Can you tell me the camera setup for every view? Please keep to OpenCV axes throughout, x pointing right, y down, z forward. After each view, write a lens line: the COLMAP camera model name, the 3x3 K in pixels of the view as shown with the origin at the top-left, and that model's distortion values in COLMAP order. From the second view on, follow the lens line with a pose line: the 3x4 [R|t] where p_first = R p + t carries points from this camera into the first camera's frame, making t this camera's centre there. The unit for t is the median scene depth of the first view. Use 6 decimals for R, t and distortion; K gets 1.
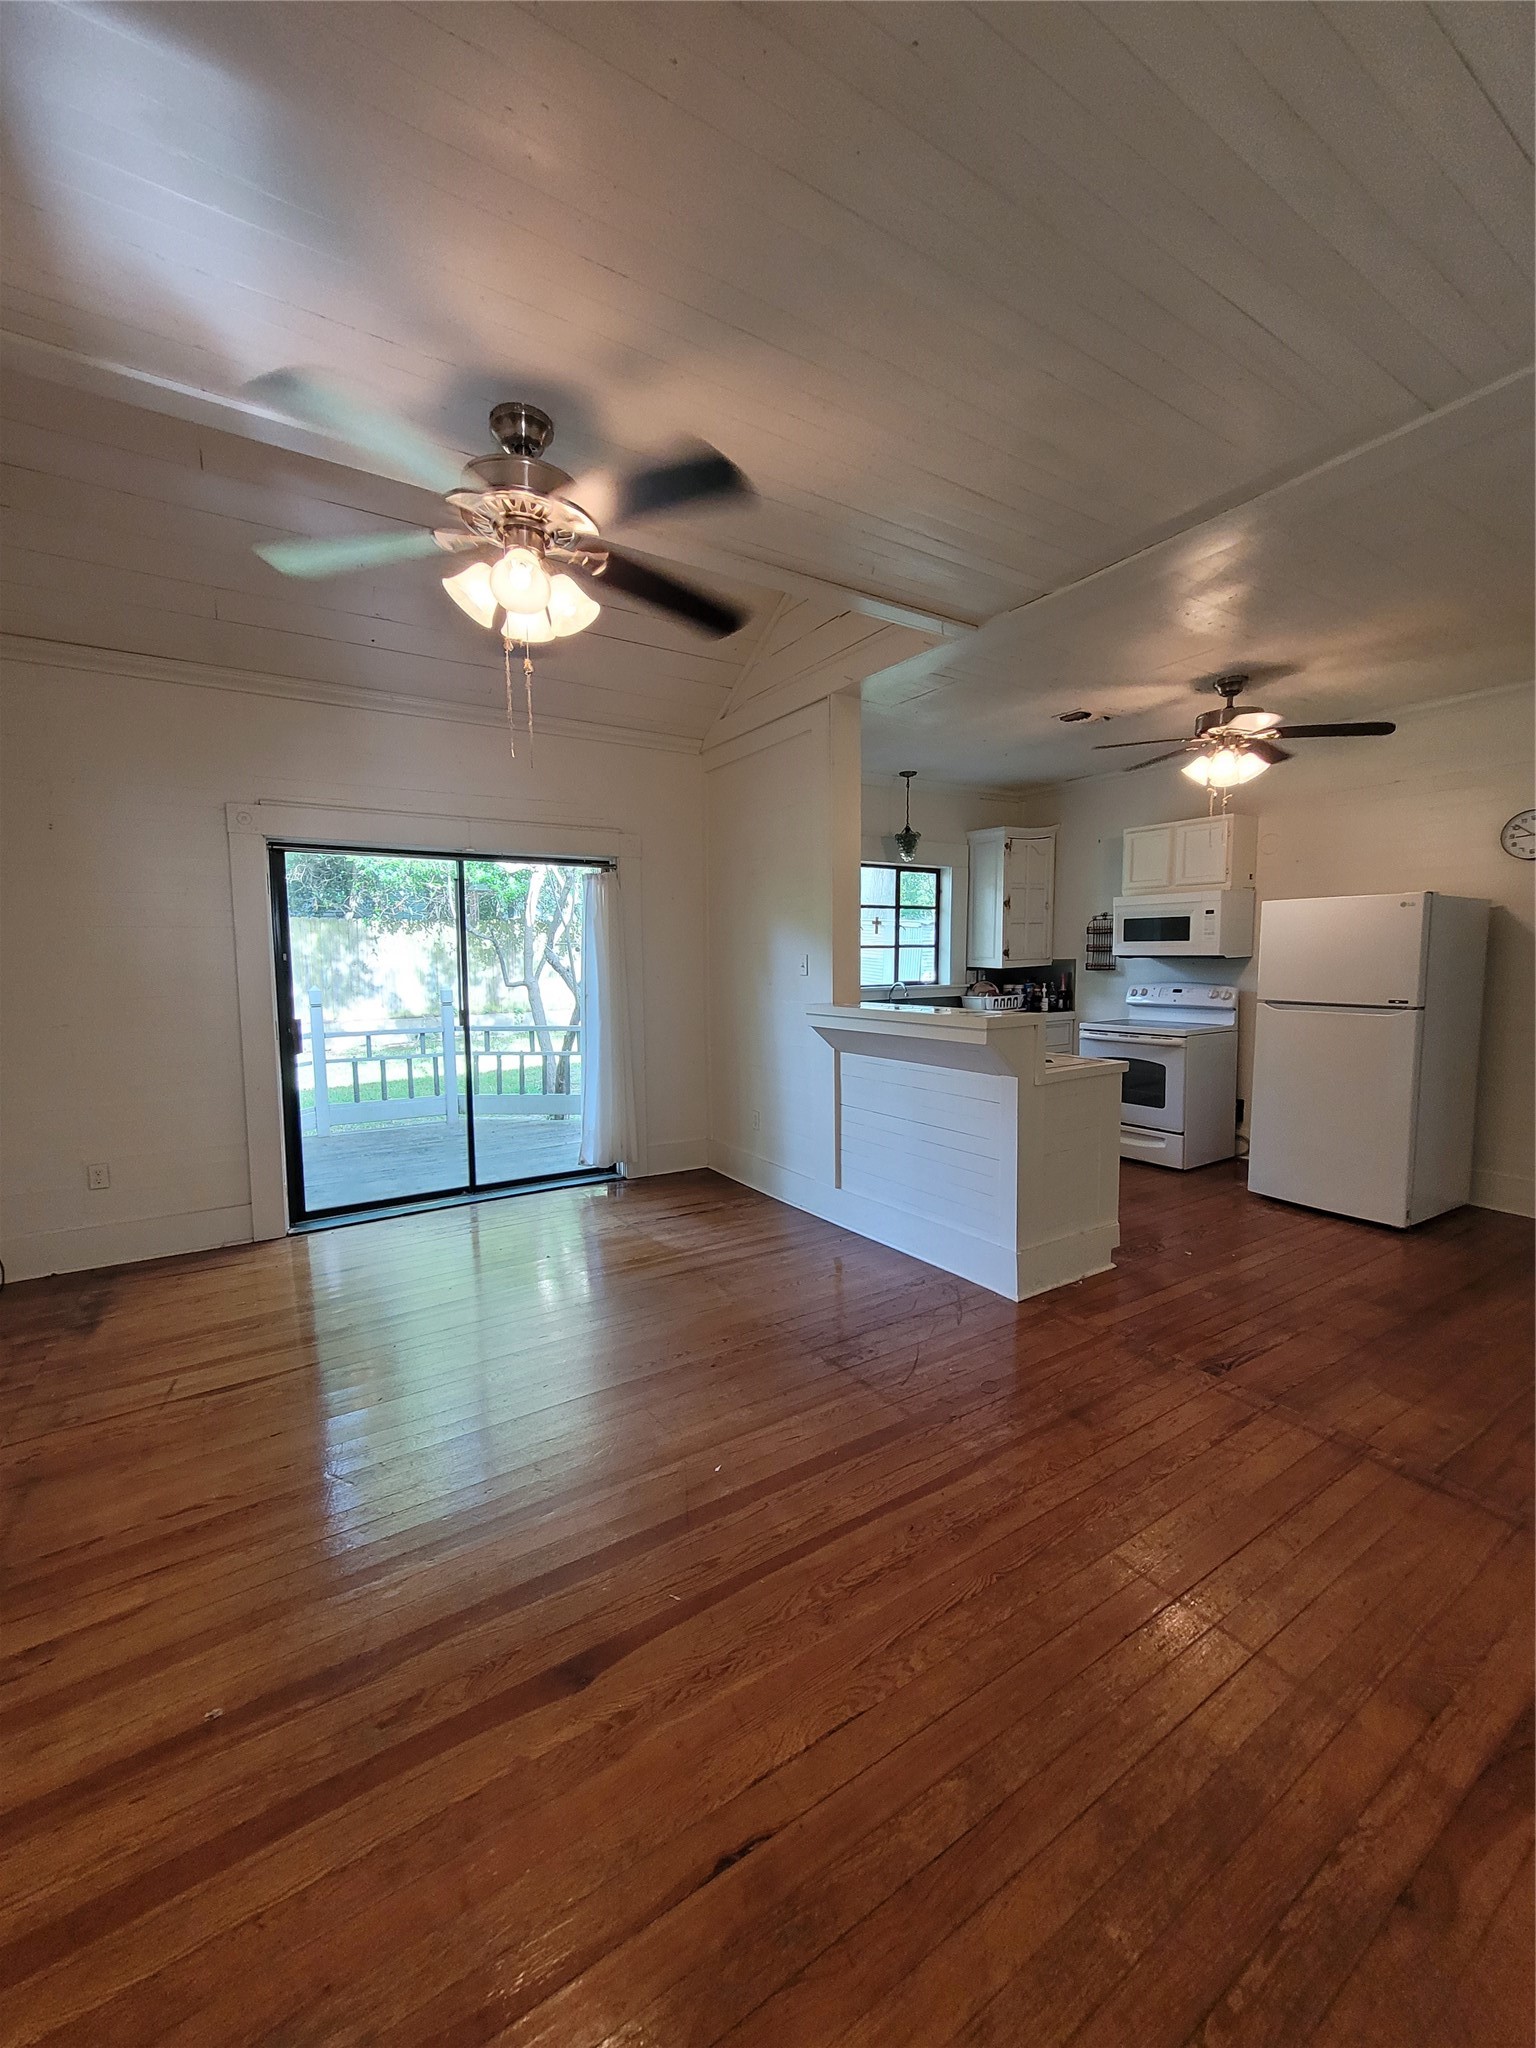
lens RADIAL K [[798.4, 0, 768.0], [0, 798.4, 1024.0], [0, 0, 1]] dist [0.001788, 0.000005]
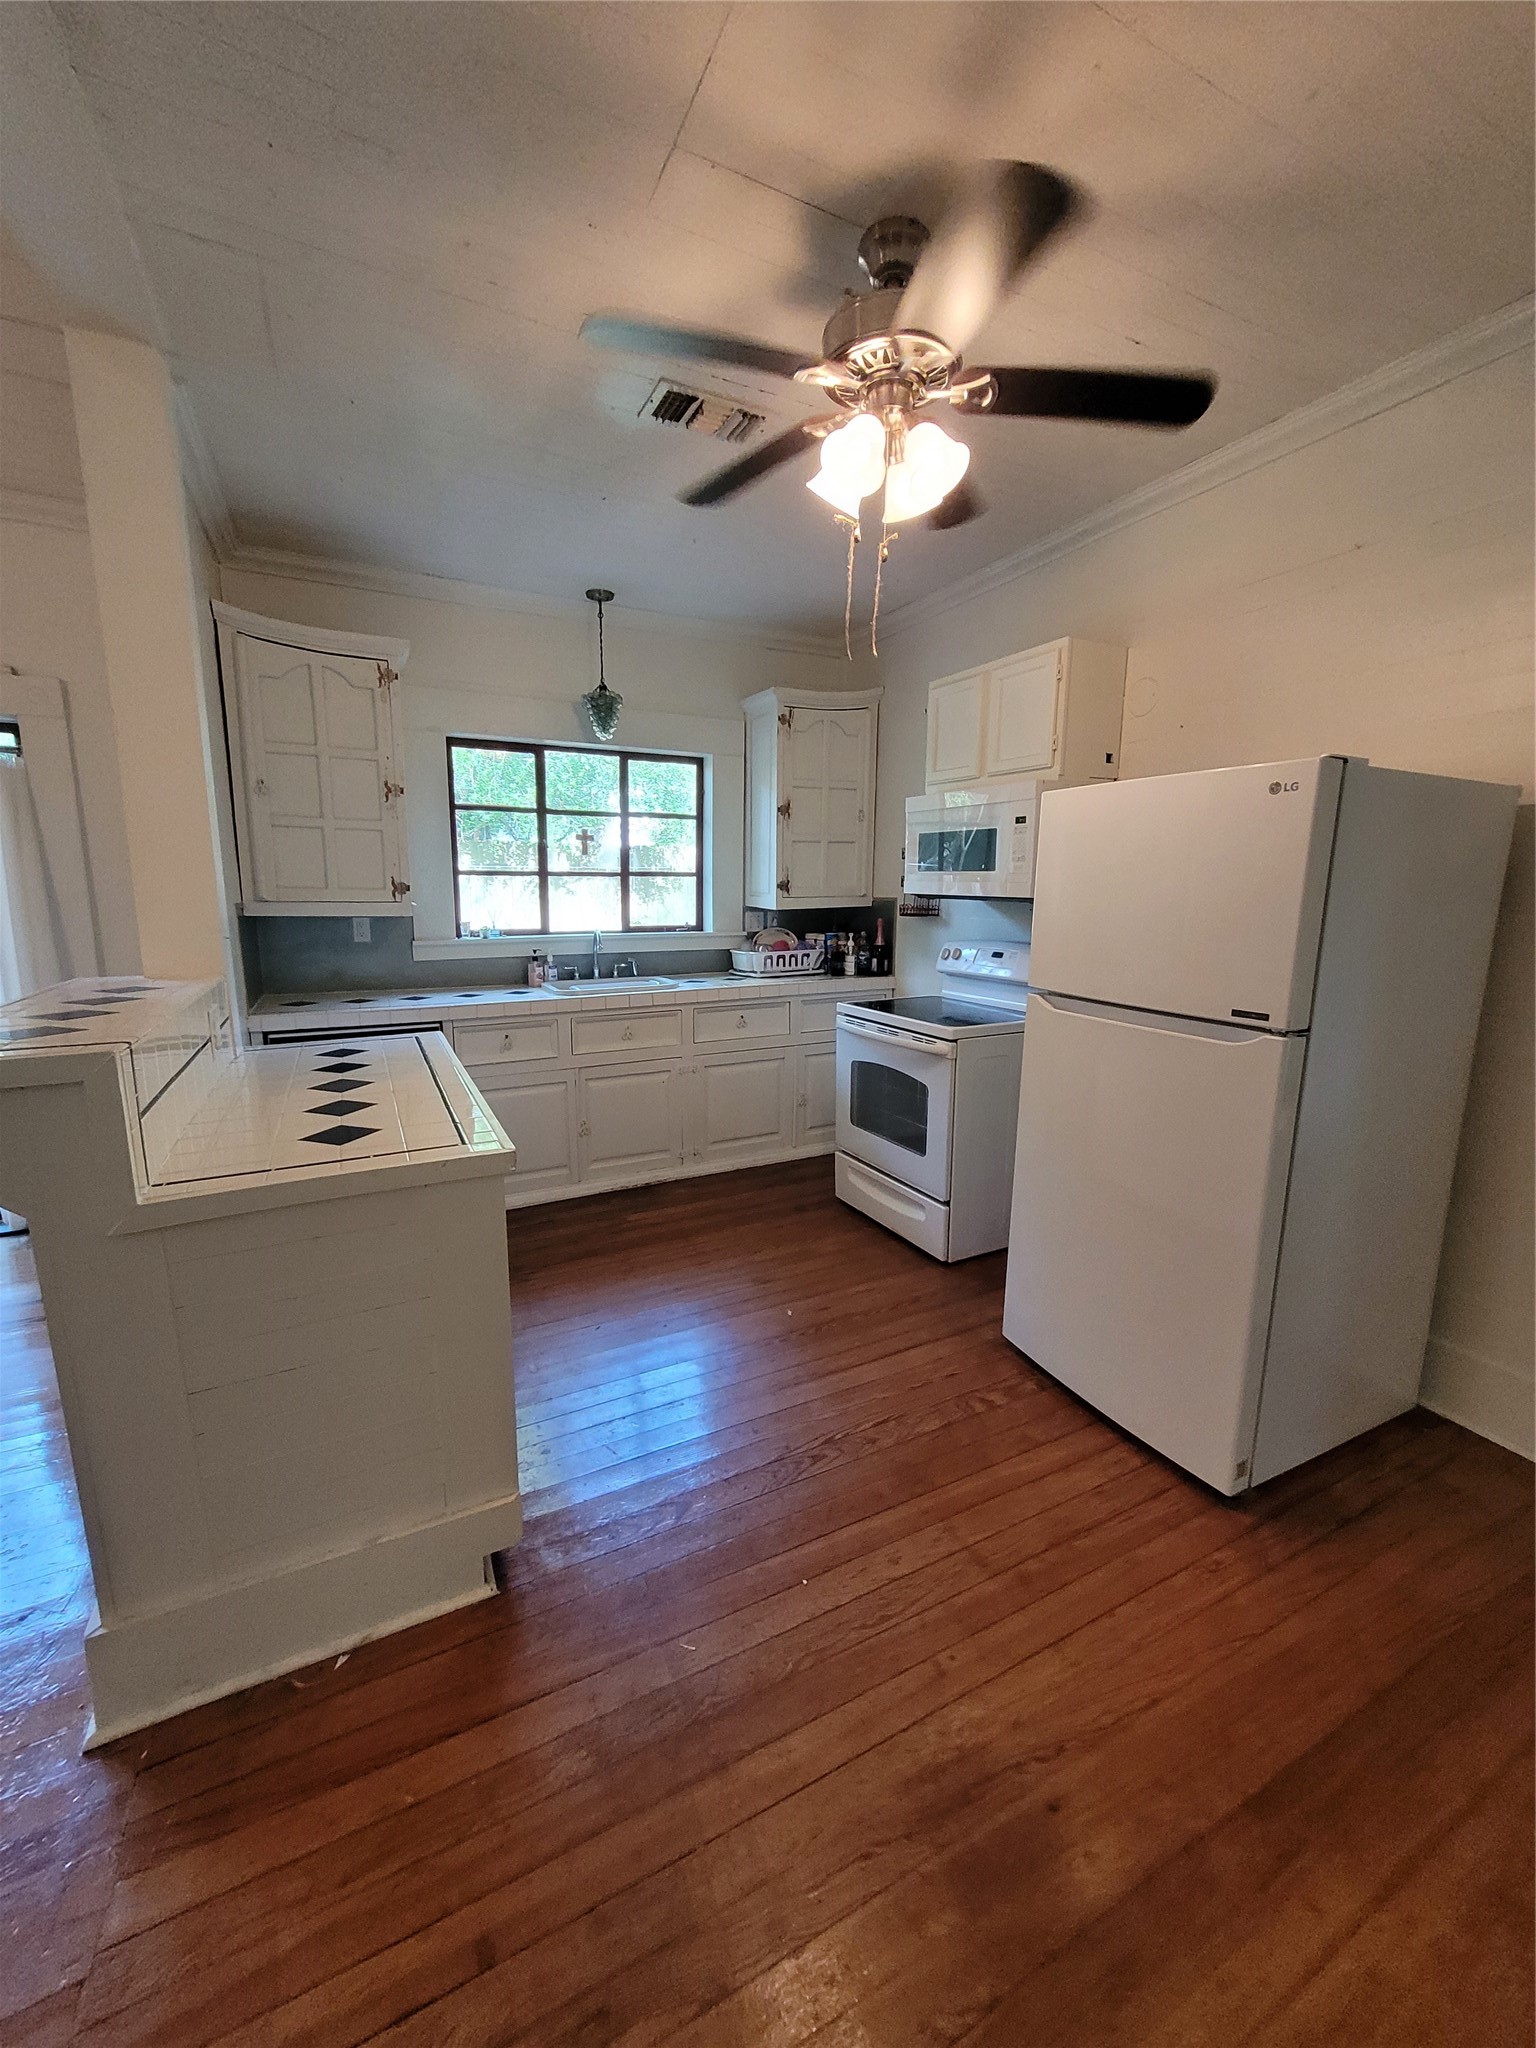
lens RADIAL K [[798.4, 0, 768.0], [0, 798.4, 1024.0], [0, 0, 1]] dist [0.001788, 0.000005]
pose [[0.996072, 0.033639, -0.081907, 0.368325], [-0.026373, 0.995751, 0.088229, -0.035907], [0.084527, -0.085722, 0.992727, 0.354696]]
